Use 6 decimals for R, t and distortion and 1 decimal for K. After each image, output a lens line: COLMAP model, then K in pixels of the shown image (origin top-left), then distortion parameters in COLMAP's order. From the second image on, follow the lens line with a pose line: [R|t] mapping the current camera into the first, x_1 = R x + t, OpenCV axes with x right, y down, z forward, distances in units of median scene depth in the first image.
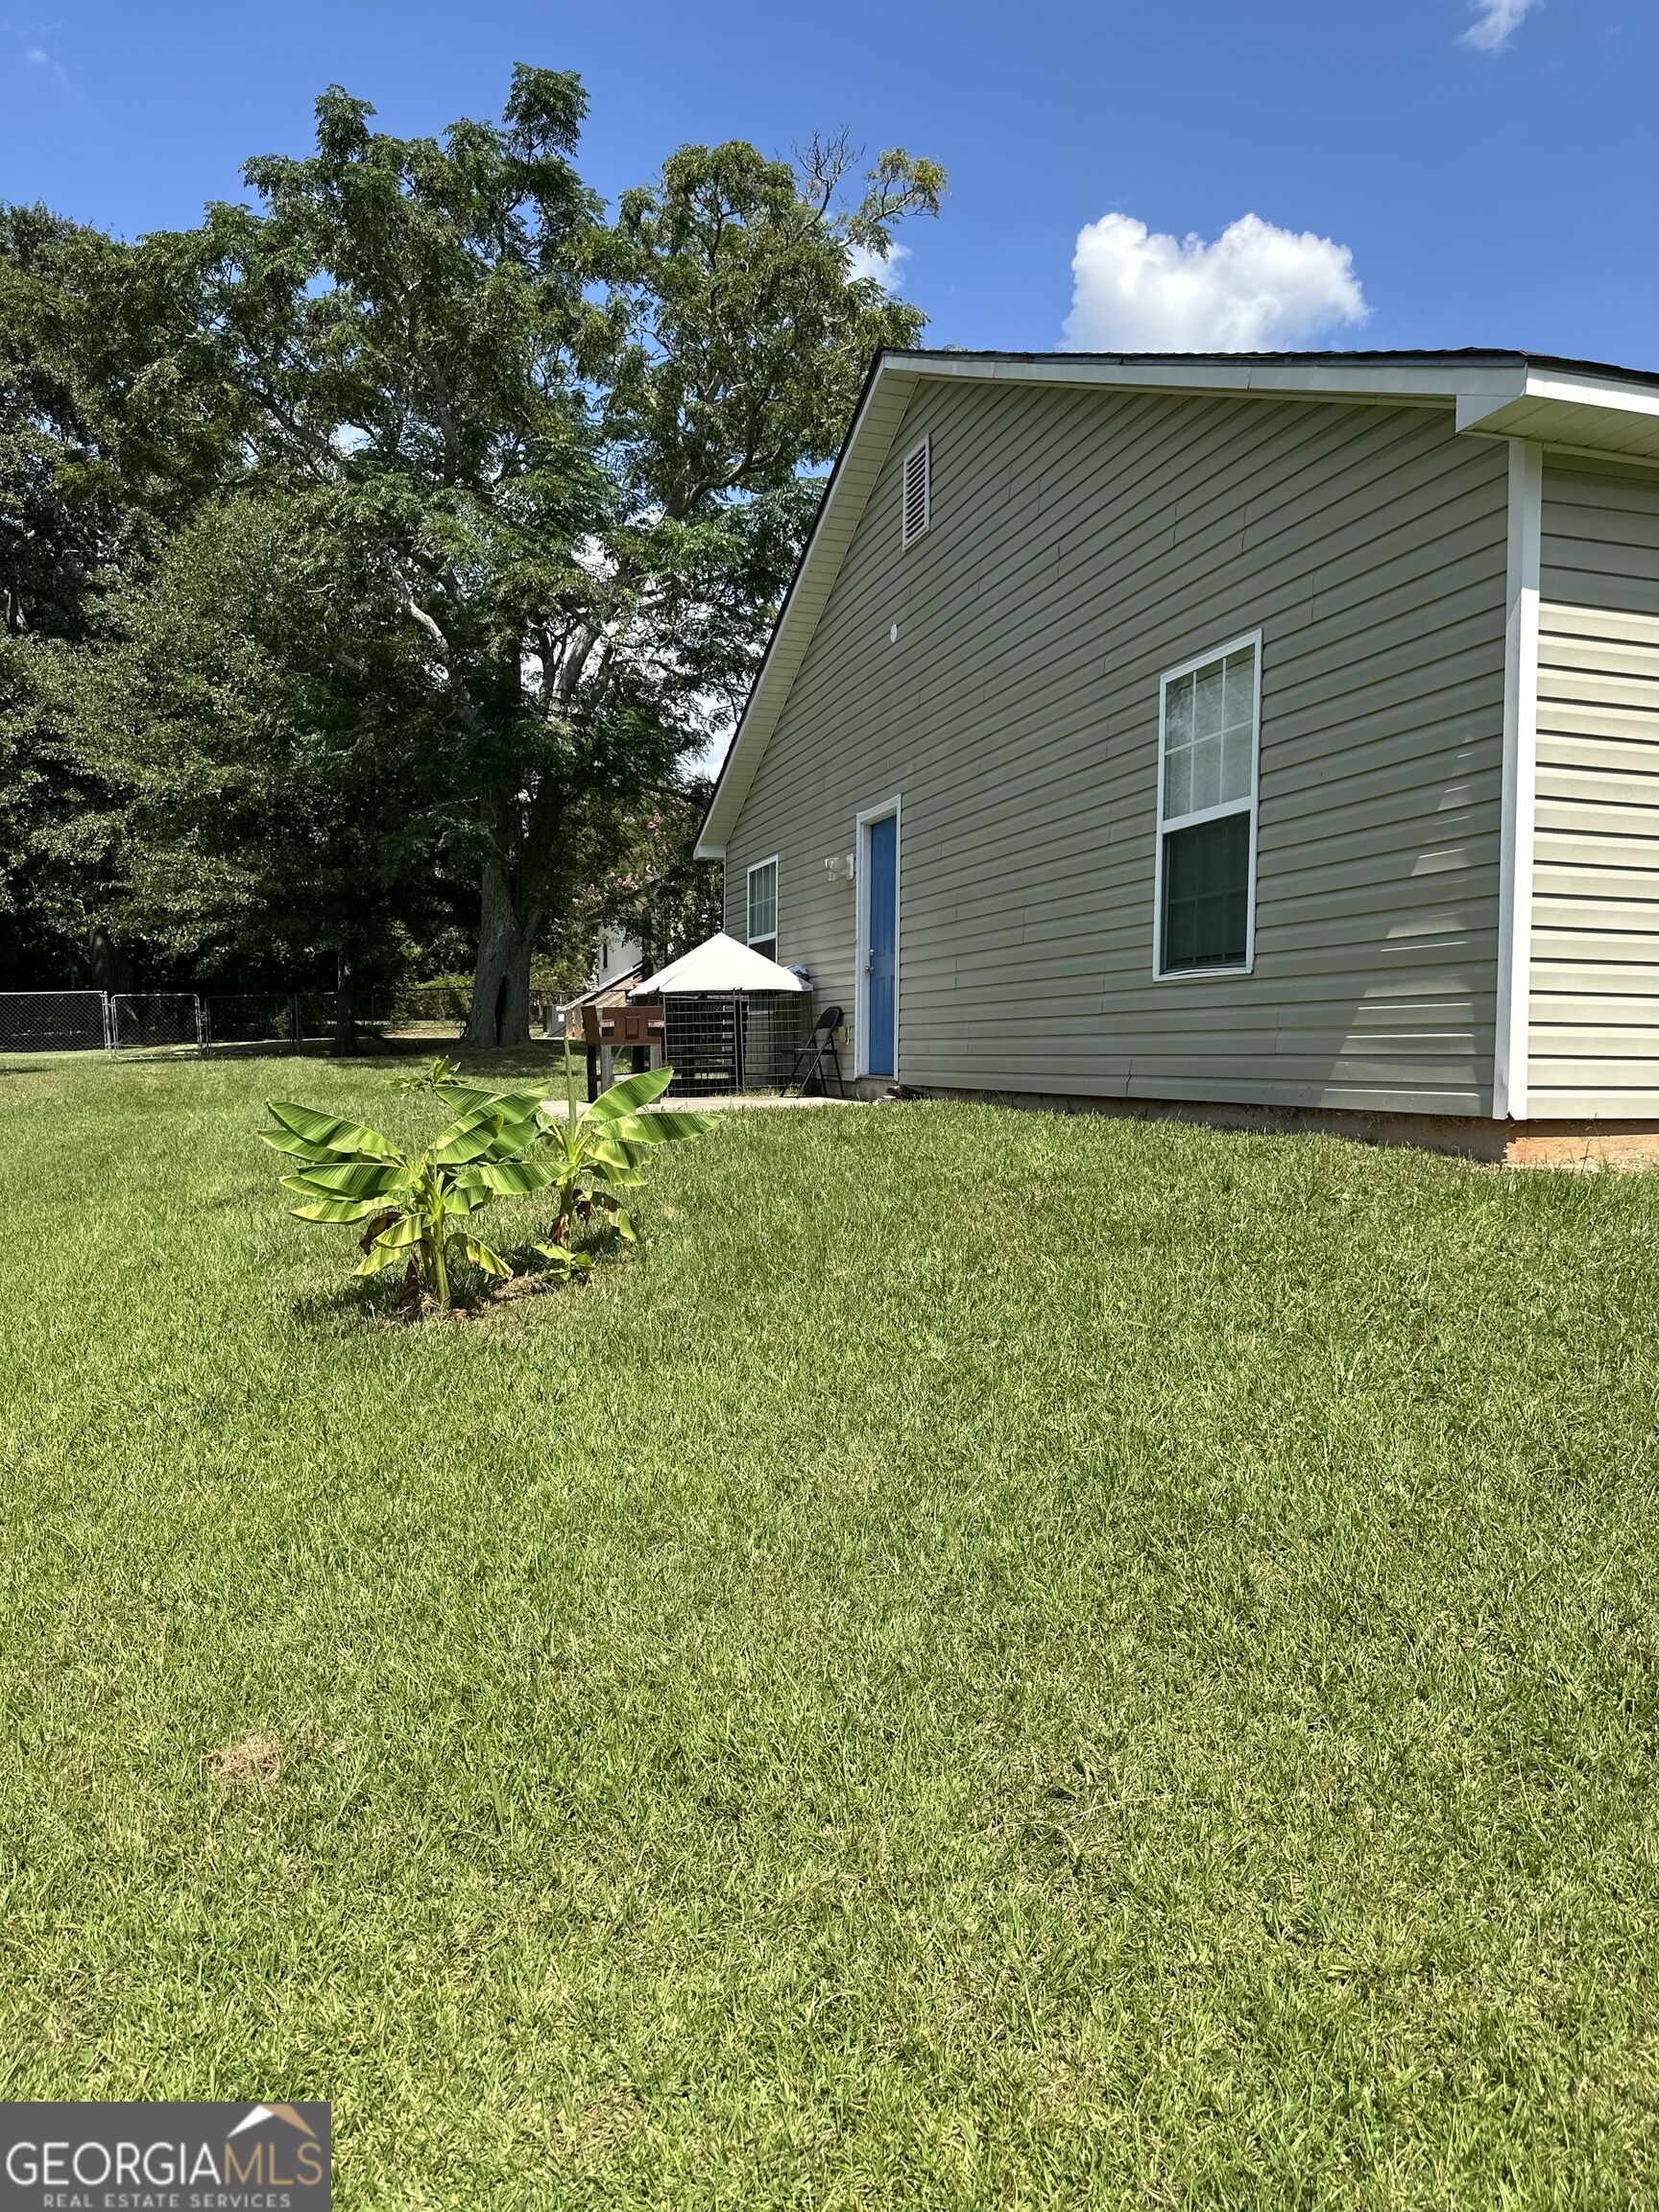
lens RADIAL K [[1512.9, 0, 829.5], [0, 1512.9, 1106.0], [0, 0, 1]] dist [0.000666, -0.002386]
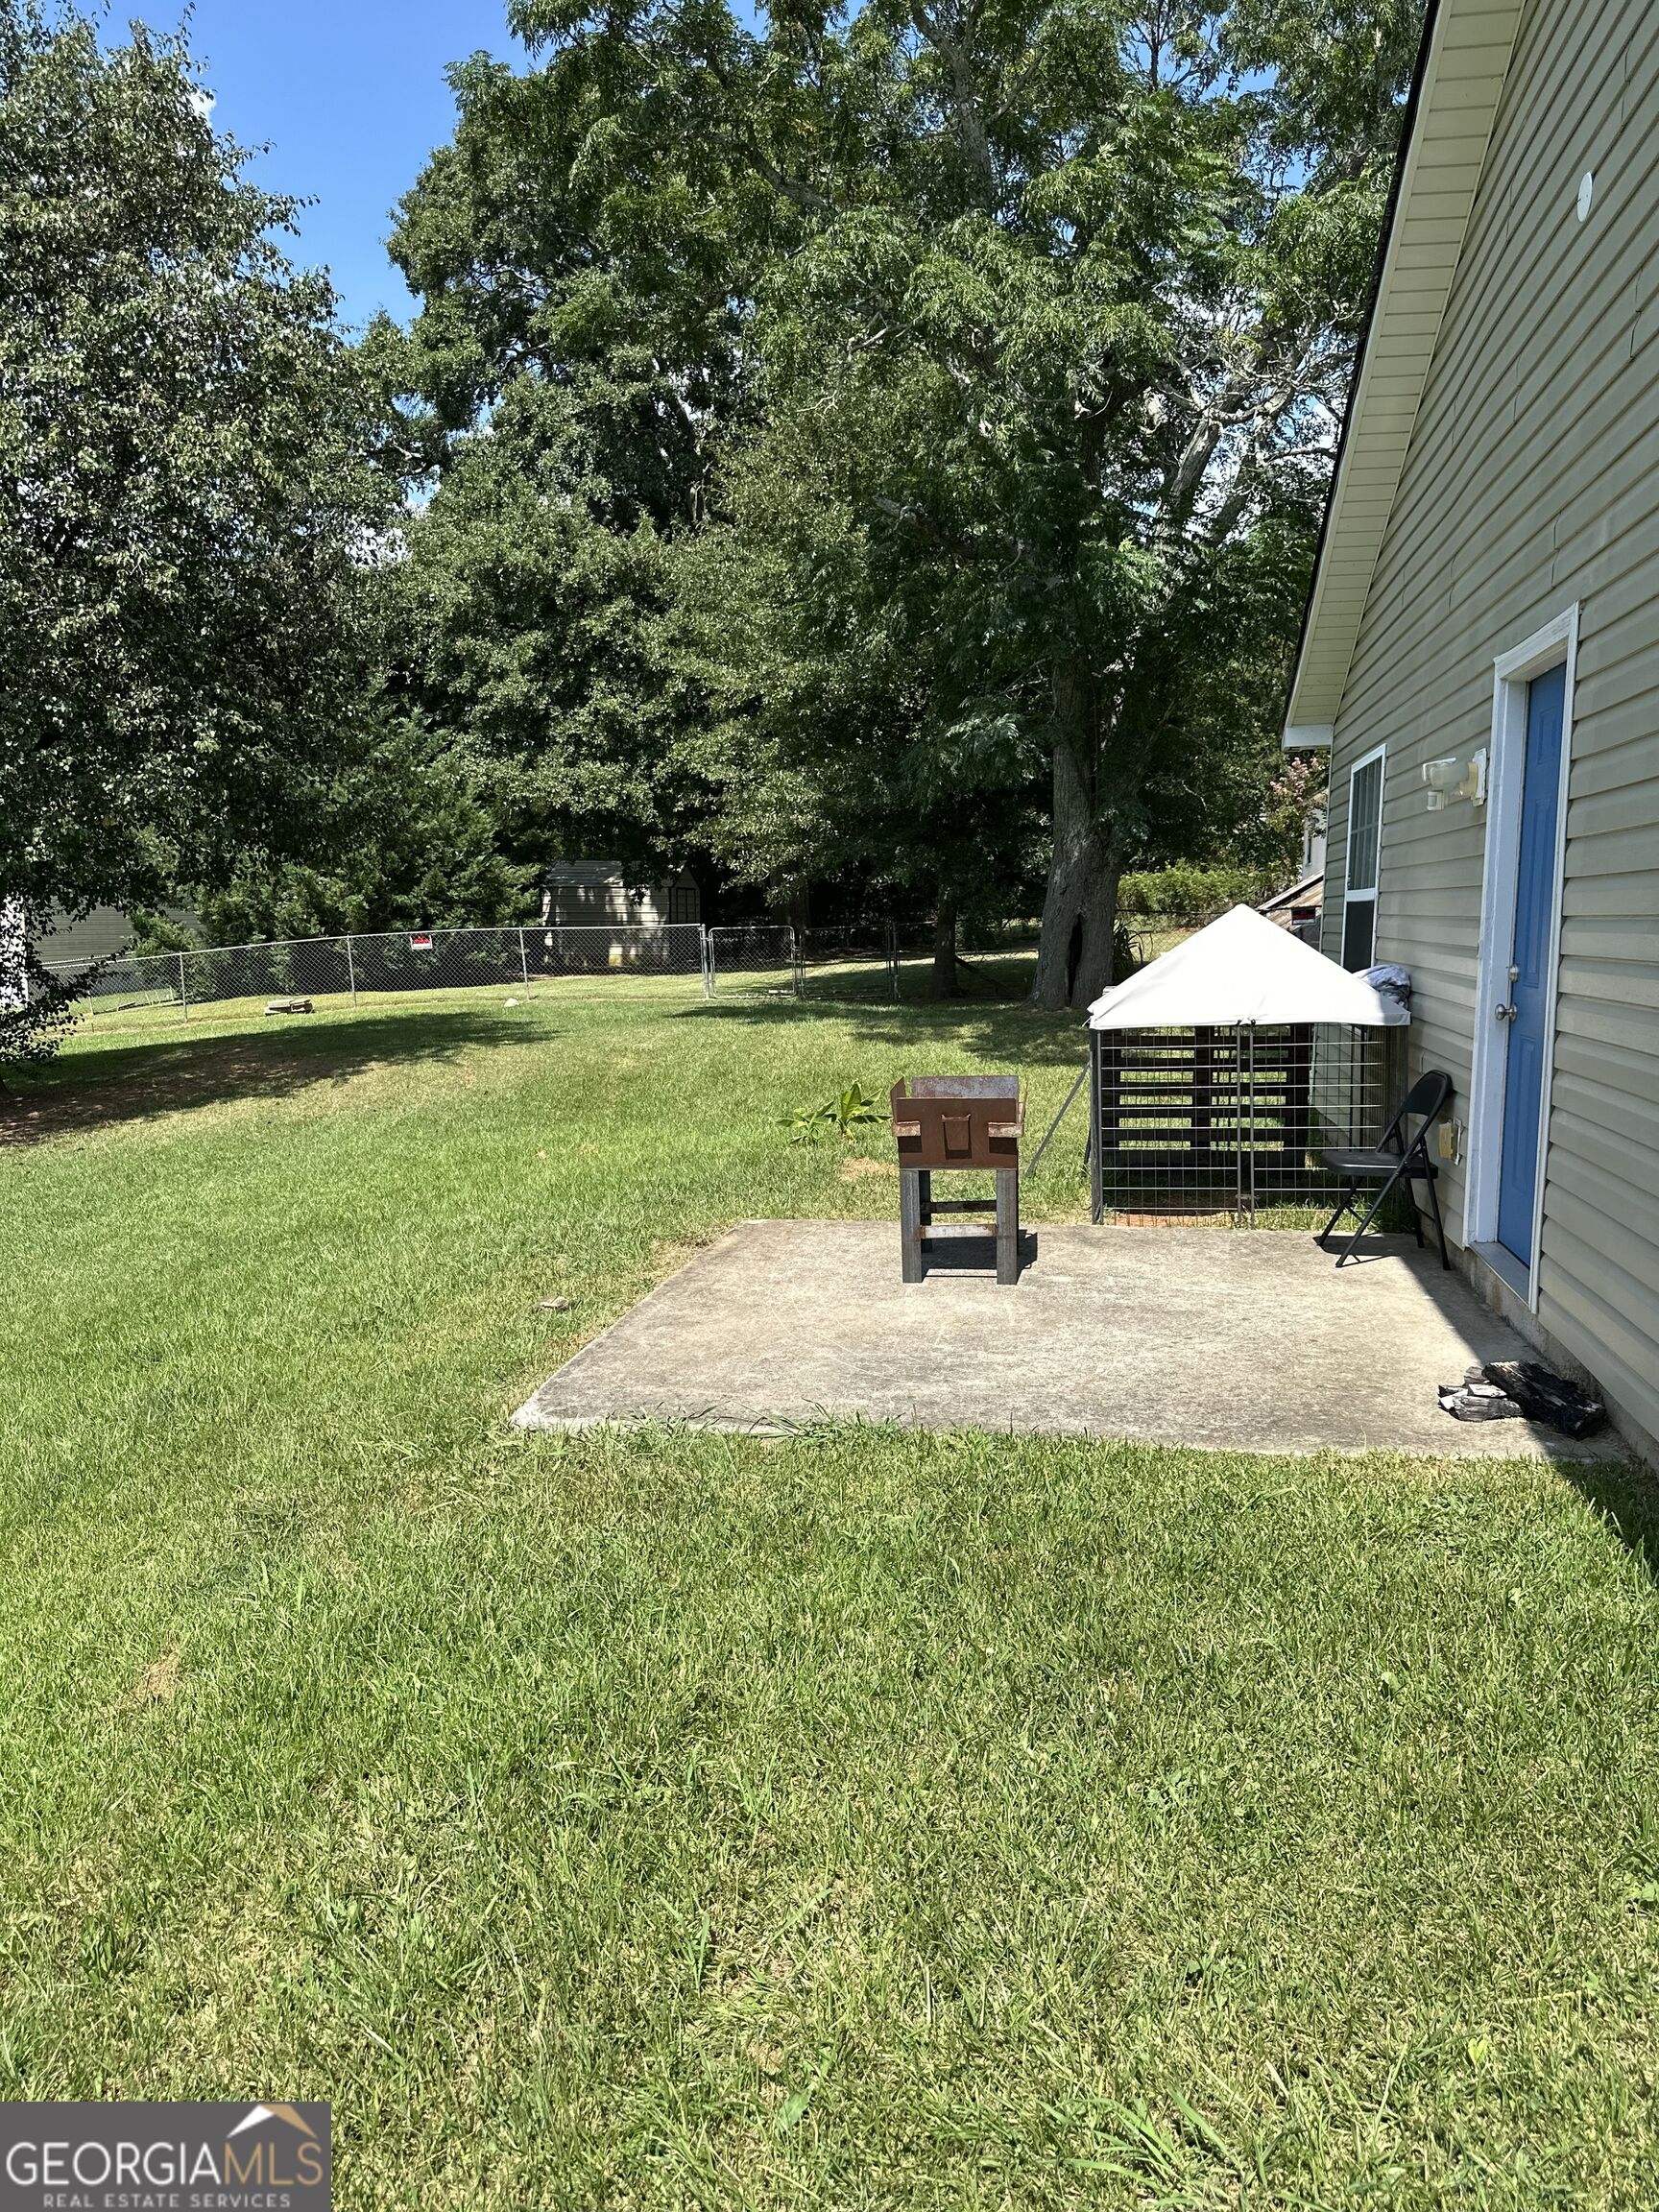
lens RADIAL K [[1512.9, 0, 829.5], [0, 1512.9, 1106.0], [0, 0, 1]] dist [0.000666, -0.002386]
pose [[0.884265, 0.040749, -0.465204, 0.053307], [-0.002065, 0.996517, 0.083362, -0.089554], [0.466981, -0.072754, 0.881269, 0.459037]]
